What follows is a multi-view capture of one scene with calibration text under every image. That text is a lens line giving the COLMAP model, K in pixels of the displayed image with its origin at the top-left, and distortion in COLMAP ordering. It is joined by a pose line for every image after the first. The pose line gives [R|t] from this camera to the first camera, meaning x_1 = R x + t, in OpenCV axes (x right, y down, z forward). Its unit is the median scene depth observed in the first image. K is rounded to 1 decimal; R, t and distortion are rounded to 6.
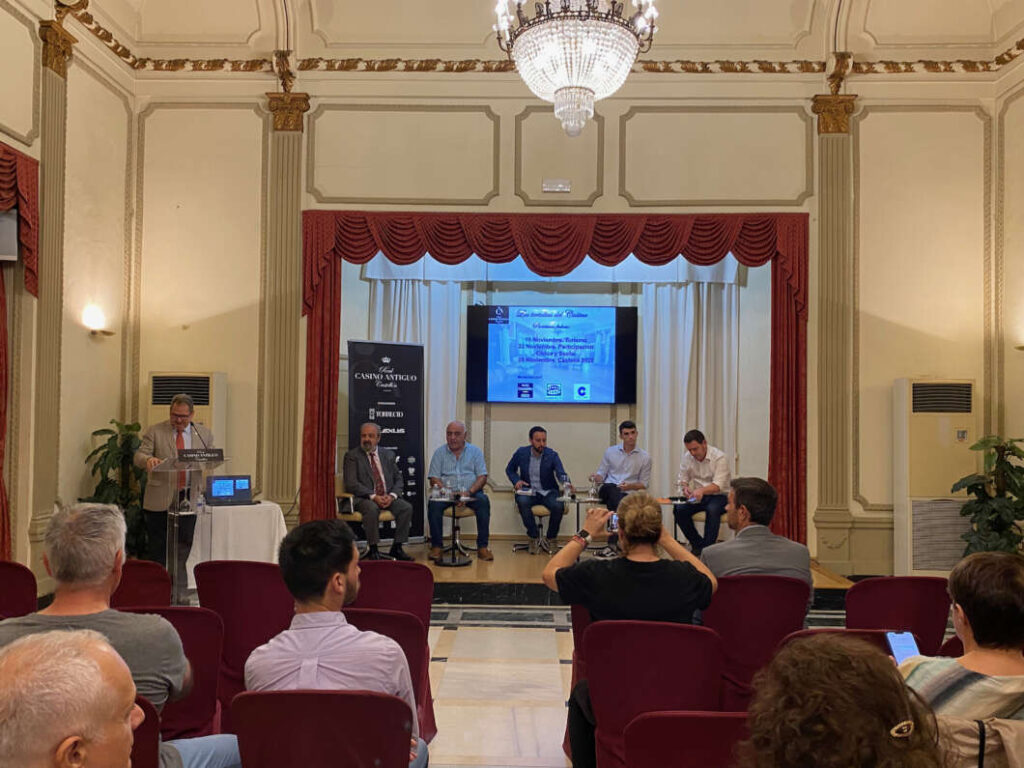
lens RADIAL K [[900.8, 0, 512.0], [0, 900.8, 384.0], [0, 0, 1]] dist [0.010561, 0.003151]
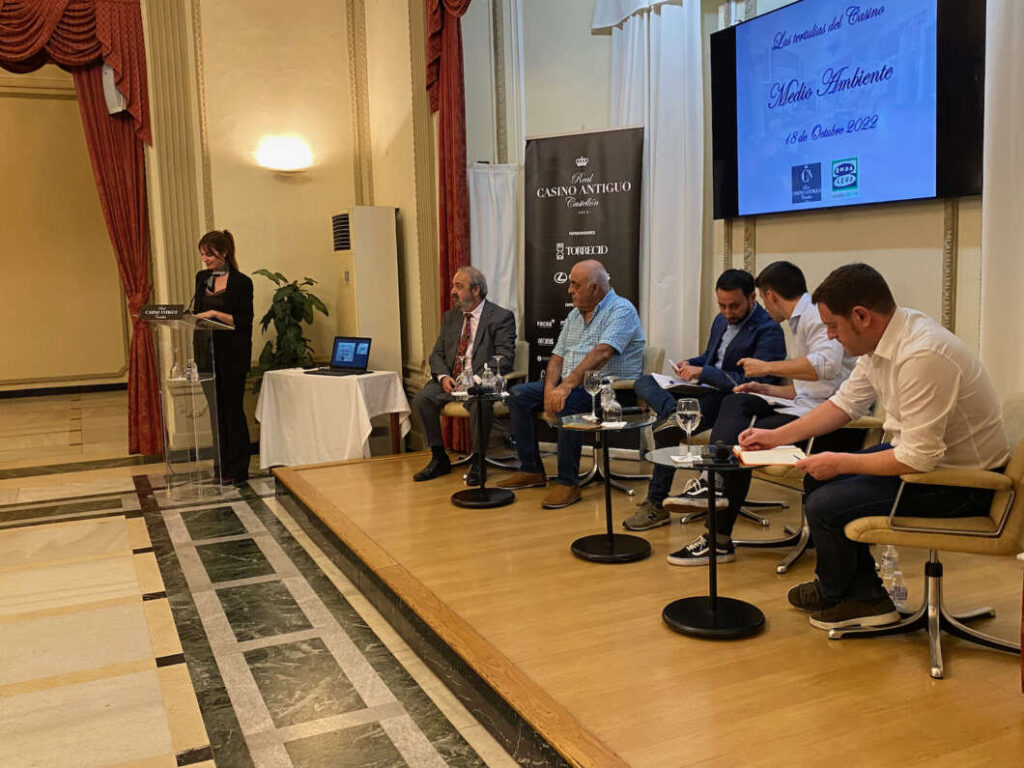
lens RADIAL K [[952.7, 0, 512.0], [0, 952.7, 384.0], [0, 0, 1]] dist [0.000036, -0.008230]
pose [[0.426735, 0.083615, -0.900503, 0.438296], [0.056032, 0.991359, 0.118604, 0.043924], [0.902639, -0.101070, 0.418362, 0.668810]]
